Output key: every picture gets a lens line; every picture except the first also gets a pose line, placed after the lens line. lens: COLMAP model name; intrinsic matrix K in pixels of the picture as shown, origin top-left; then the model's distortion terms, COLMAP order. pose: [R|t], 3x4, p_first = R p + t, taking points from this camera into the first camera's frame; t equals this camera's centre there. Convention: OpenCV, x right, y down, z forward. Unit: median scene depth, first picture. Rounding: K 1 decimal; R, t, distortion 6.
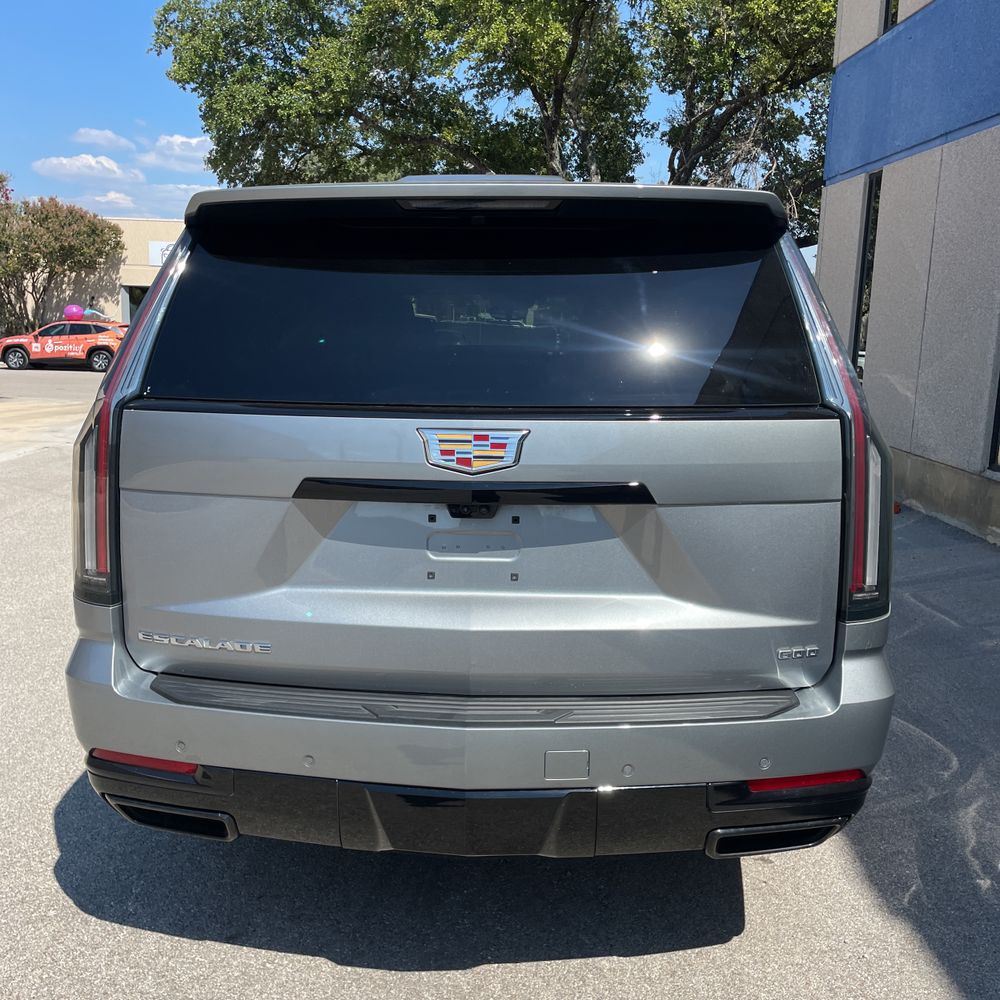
lens RADIAL K [[1022.1, 0, 500.1], [0, 1022.1, 489.6], [0, 0, 1]] dist [0.017542, 0.007538]
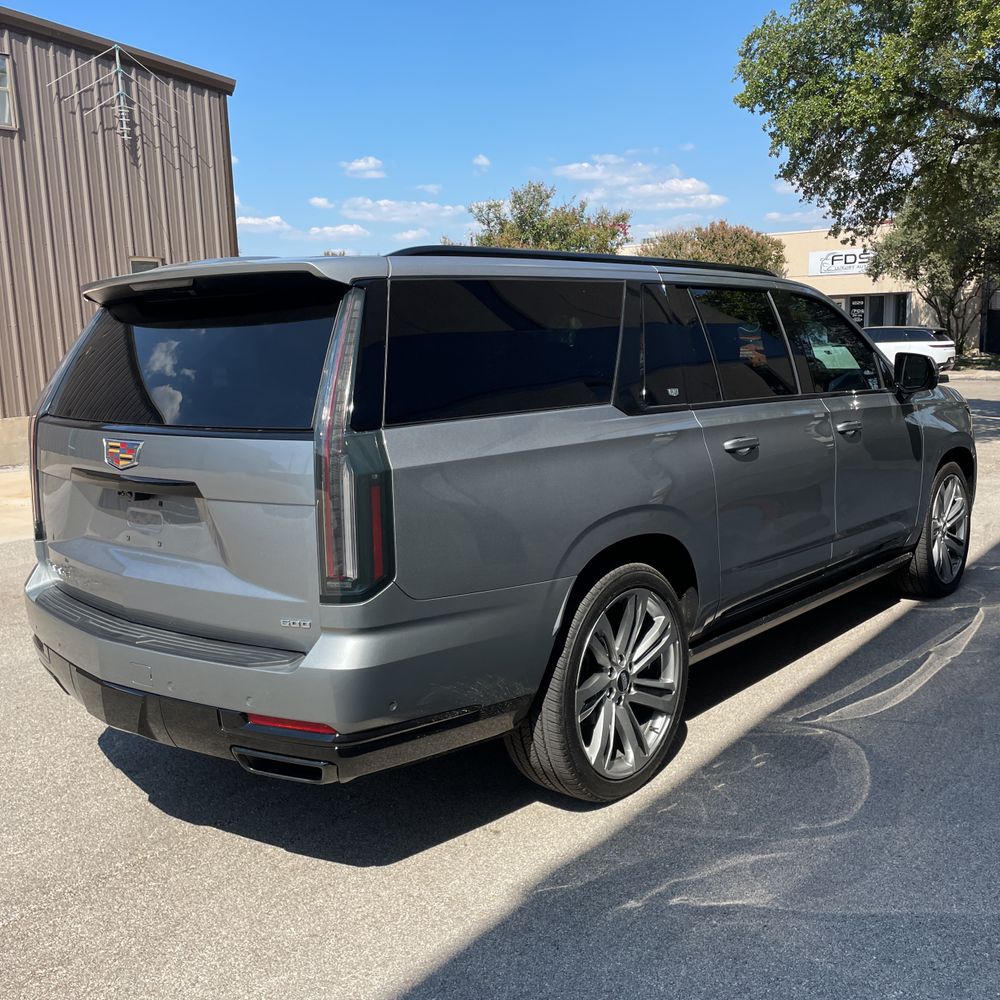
lens RADIAL K [[1019.0, 0, 521.2], [0, 1019.0, 497.4], [0, 0, 1]] dist [0.090630, -0.116444]
pose [[0.790748, 0.063146, -0.608876, 0.172189], [-0.062162, 0.997807, 0.022752, -0.005809], [0.608978, 0.019858, 0.792939, 0.021172]]
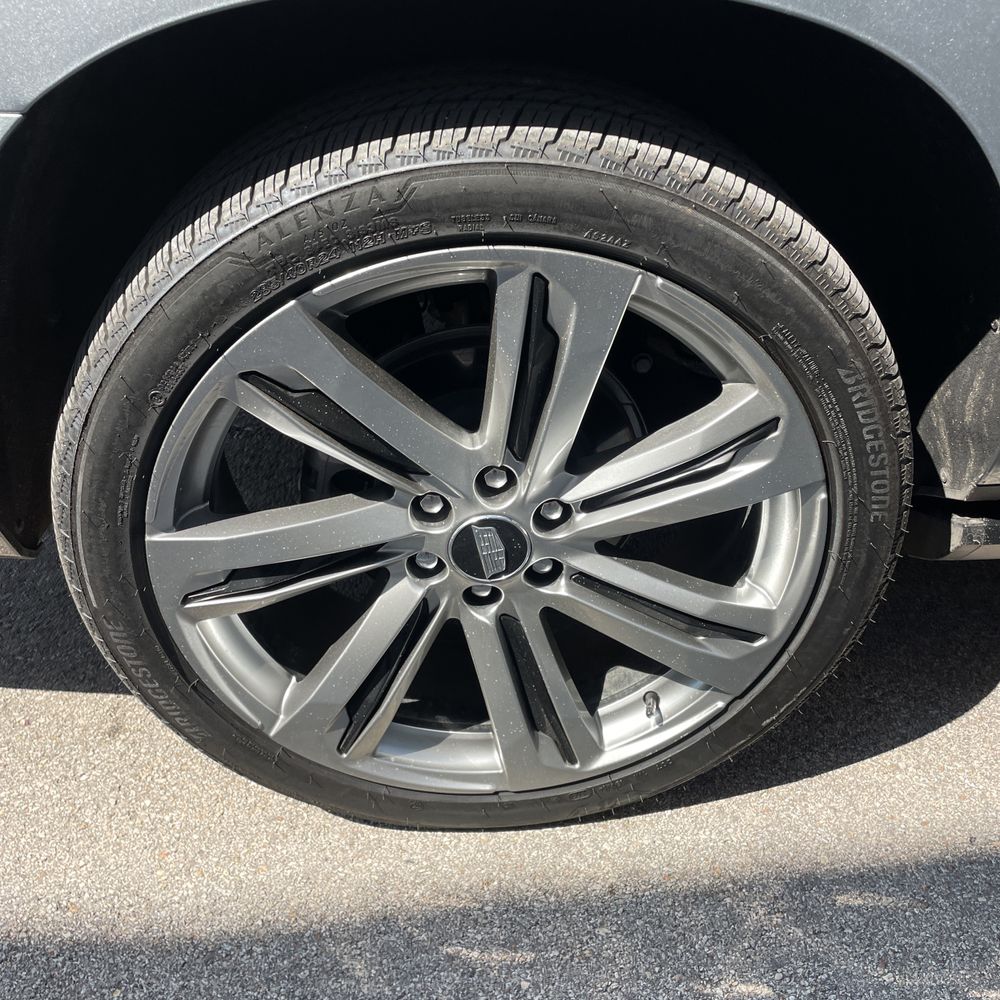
lens RADIAL K [[1022.7, 0, 496.7], [0, 1022.7, 497.1], [0, 0, 1]] dist [0.085419, -0.113321]
pose [[0.077965, 0.562006, -0.823451, 0.109369], [-0.124579, 0.824983, 0.551256, -0.000854], [0.989142, 0.059606, 0.134334, 0.200478]]
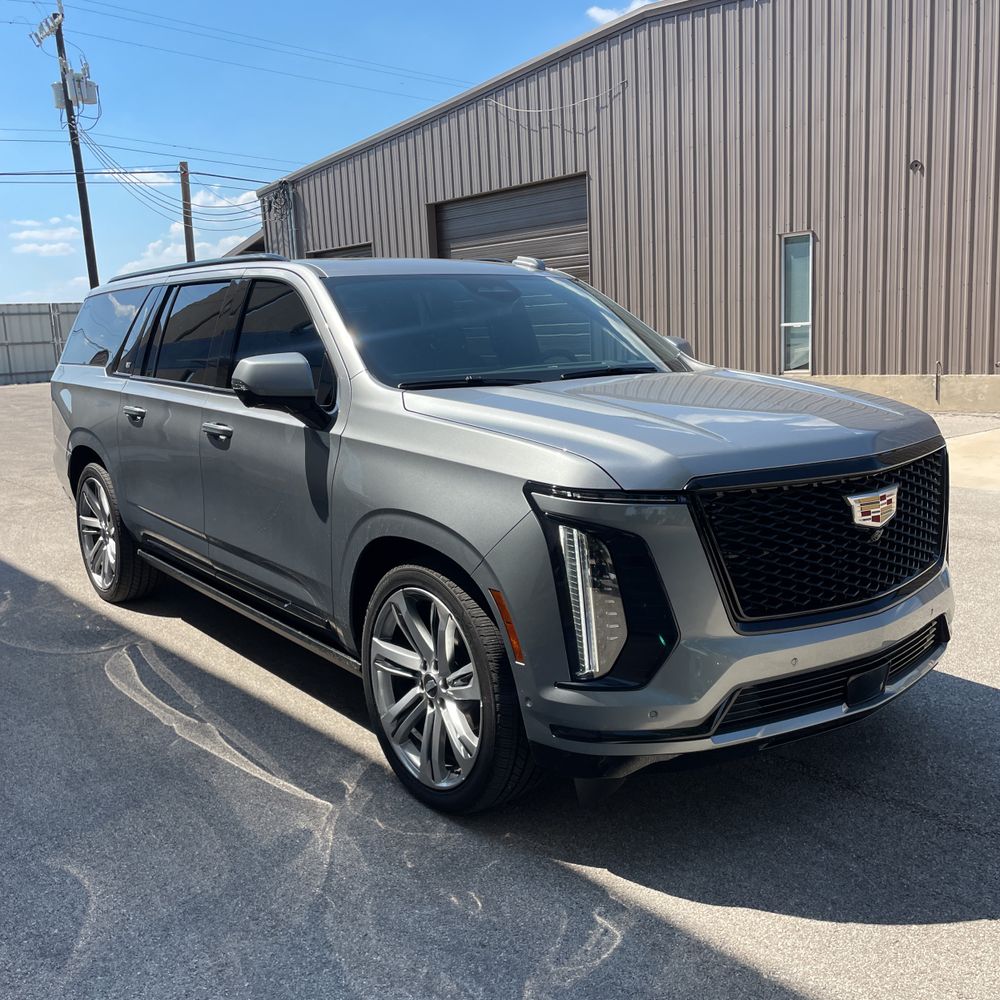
lens RADIAL K [[1006.2, 0, 503.2], [0, 1006.2, 498.3], [0, 0, 1]] dist [0.112517, -0.148367]
pose [[-0.767088, 0.124340, -0.629378, 0.177563], [-0.079027, 0.955253, 0.285039, -0.090397], [0.636656, 0.268388, -0.722936, 0.561822]]
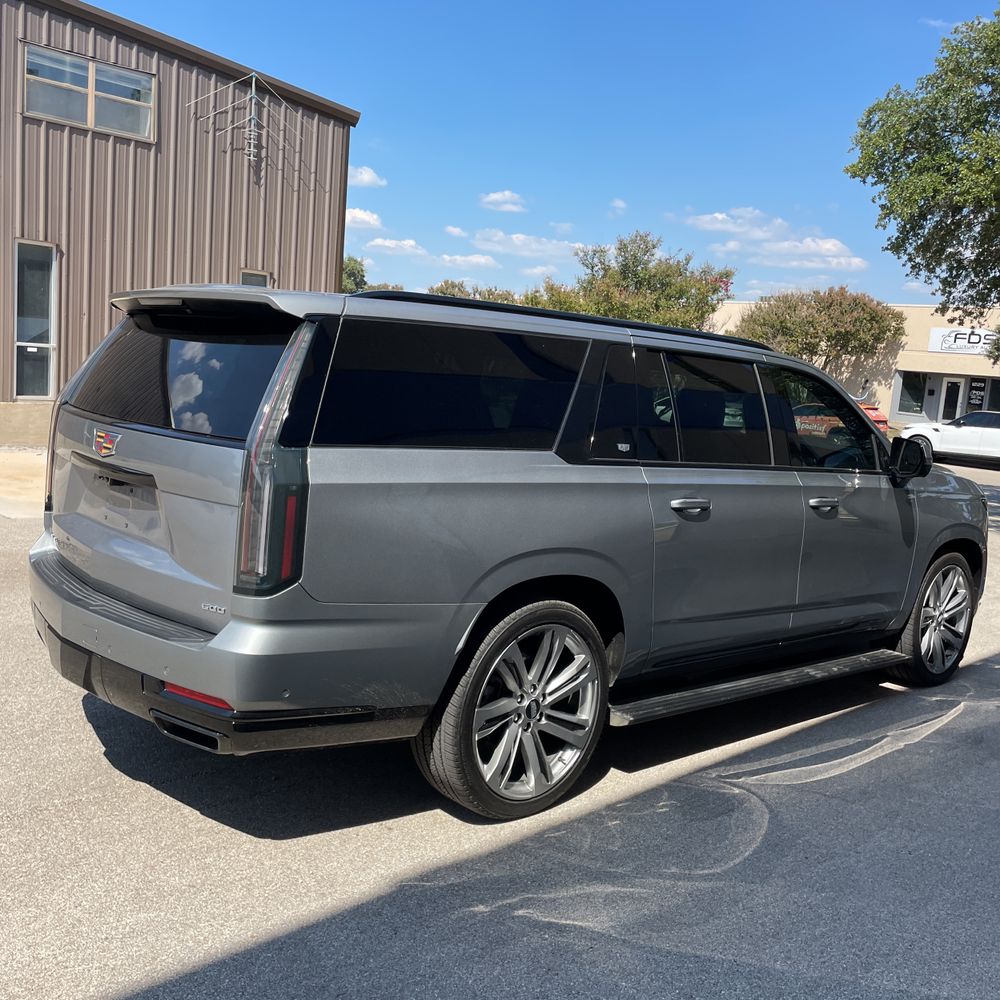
lens RADIAL K [[1022.7, 0, 496.7], [0, 1022.7, 497.1], [0, 0, 1]] dist [0.085419, -0.113321]
pose [[0.699690, 0.133798, -0.701806, 0.211240], [-0.185752, 0.982594, 0.002137, -0.009651], [0.689876, 0.128867, 0.712365, 0.029614]]
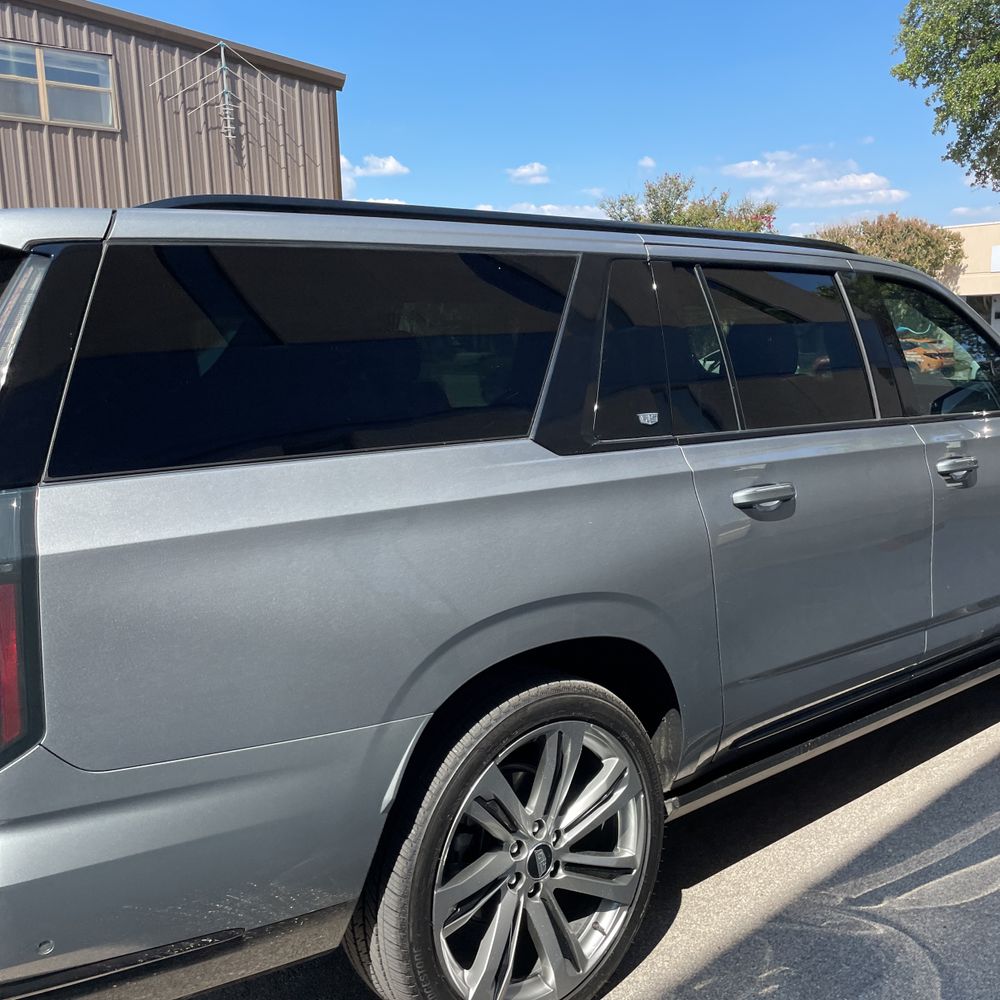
lens RADIAL K [[1022.0, 0, 506.1], [0, 1022.0, 497.1], [0, 0, 1]] dist [0.071225, -0.095420]
pose [[0.675247, 0.078768, -0.733374, 0.157094], [-0.082770, 0.996093, 0.030776, -0.017810], [0.732933, 0.039919, 0.679128, 0.105595]]
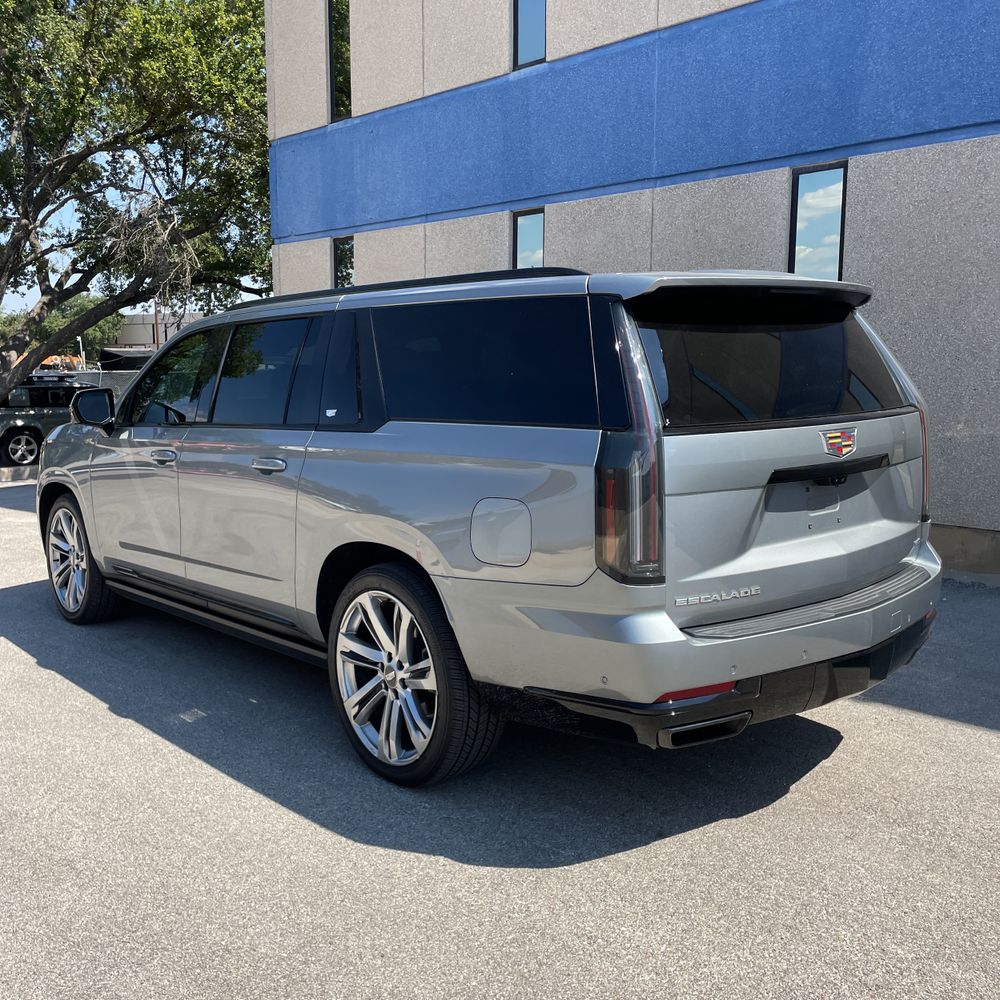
lens RADIAL K [[1030.4, 0, 462.4], [0, 1030.4, 496.9], [0, 0, 1]] dist [0.093191, -0.121430]
pose [[0.720509, -0.112300, 0.684292, -0.205333], [0.135088, 0.990625, 0.020335, -0.008640], [-0.680161, 0.077789, 0.728924, 0.026148]]
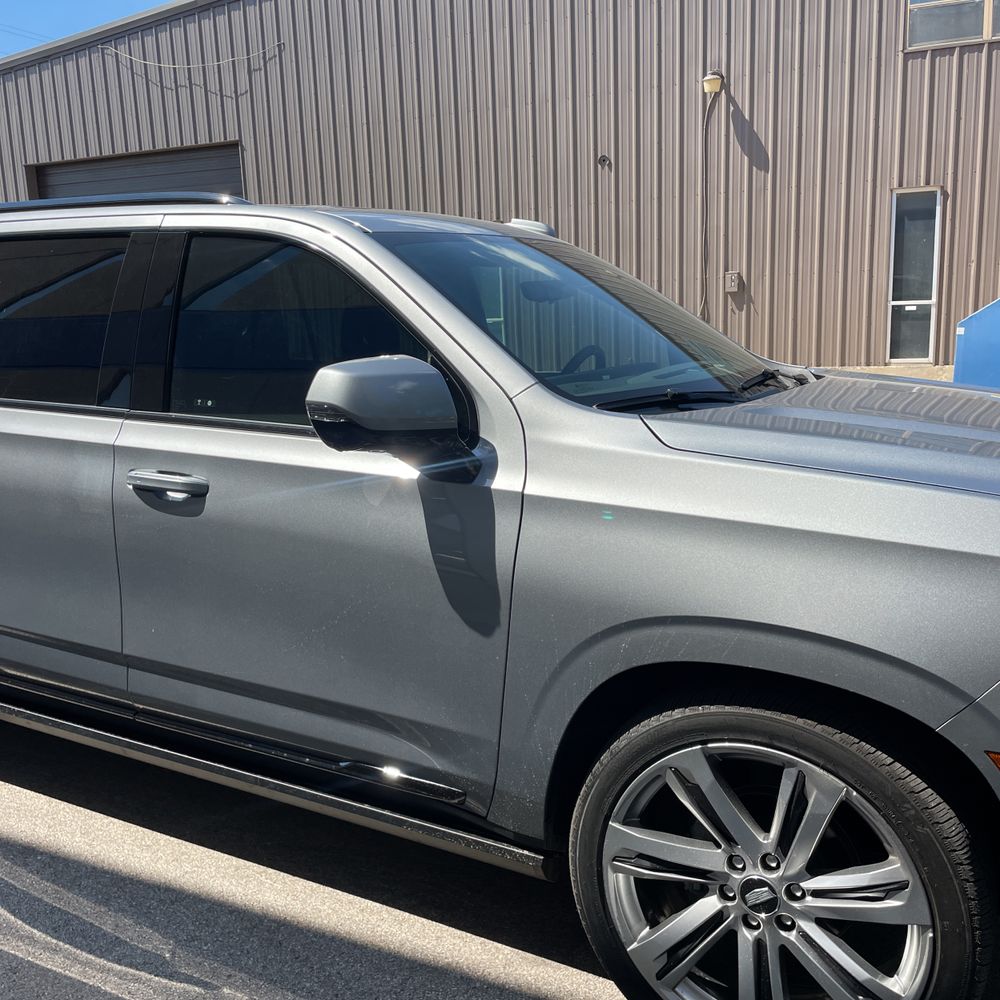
lens RADIAL K [[1022.7, 0, 496.7], [0, 1022.7, 497.1], [0, 0, 1]] dist [0.085419, -0.113321]
pose [[-0.451966, 0.164006, -0.876829, 0.183781], [-0.129973, 0.960356, 0.246625, -0.069918], [0.882516, 0.225430, -0.412732, 0.428819]]
